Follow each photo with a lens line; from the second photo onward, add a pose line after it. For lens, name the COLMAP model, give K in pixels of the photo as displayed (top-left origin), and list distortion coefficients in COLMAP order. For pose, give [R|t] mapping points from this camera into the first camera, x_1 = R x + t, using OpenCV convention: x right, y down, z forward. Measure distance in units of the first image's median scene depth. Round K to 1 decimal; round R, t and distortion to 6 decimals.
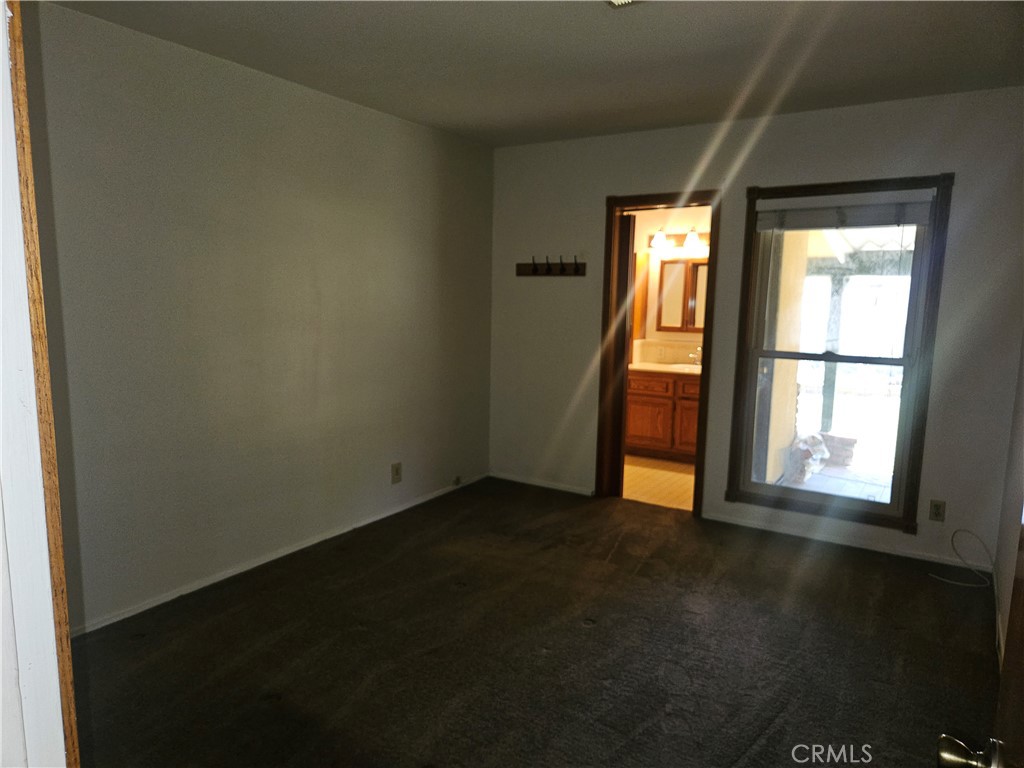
lens RADIAL K [[684.8, 0, 511.1], [0, 684.8, 388.1], [0, 0, 1]] dist [0.000707, 0.000017]
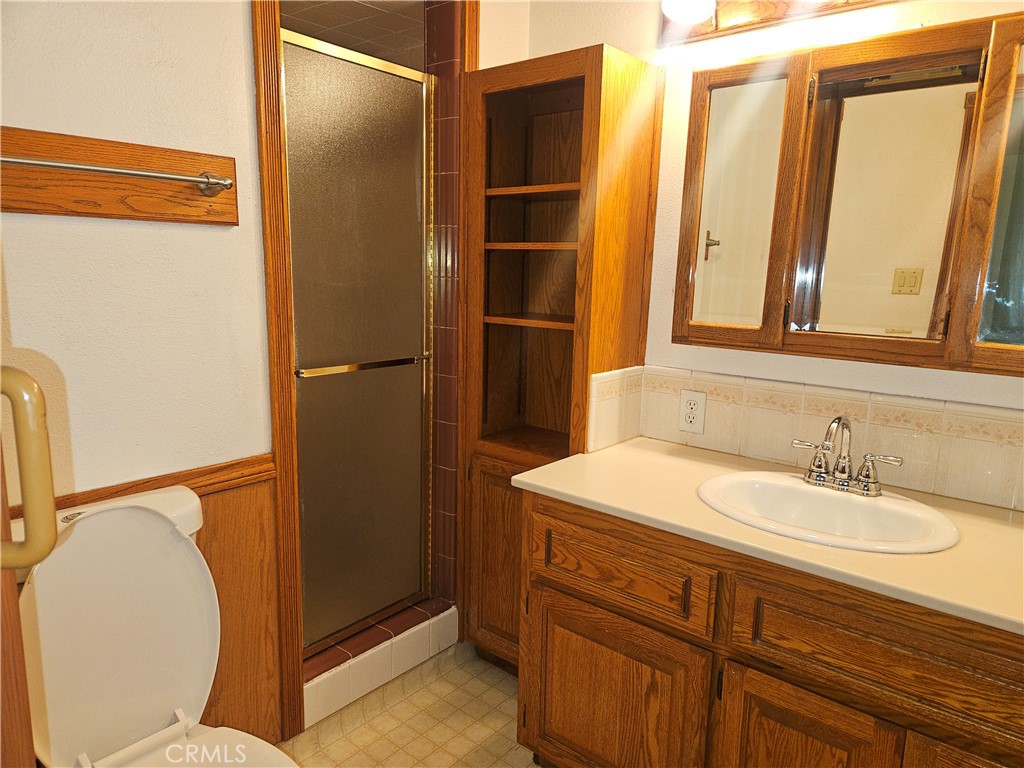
lens RADIAL K [[684.8, 0, 512.1], [0, 684.8, 383.5], [0, 0, 1]] dist [0.000707, 0.000017]
pose [[0.990084, 0.027528, -0.137754, 0.192973], [-0.022377, 0.998996, 0.038801, -0.078500], [0.138684, -0.035334, 0.989706, 0.739944]]
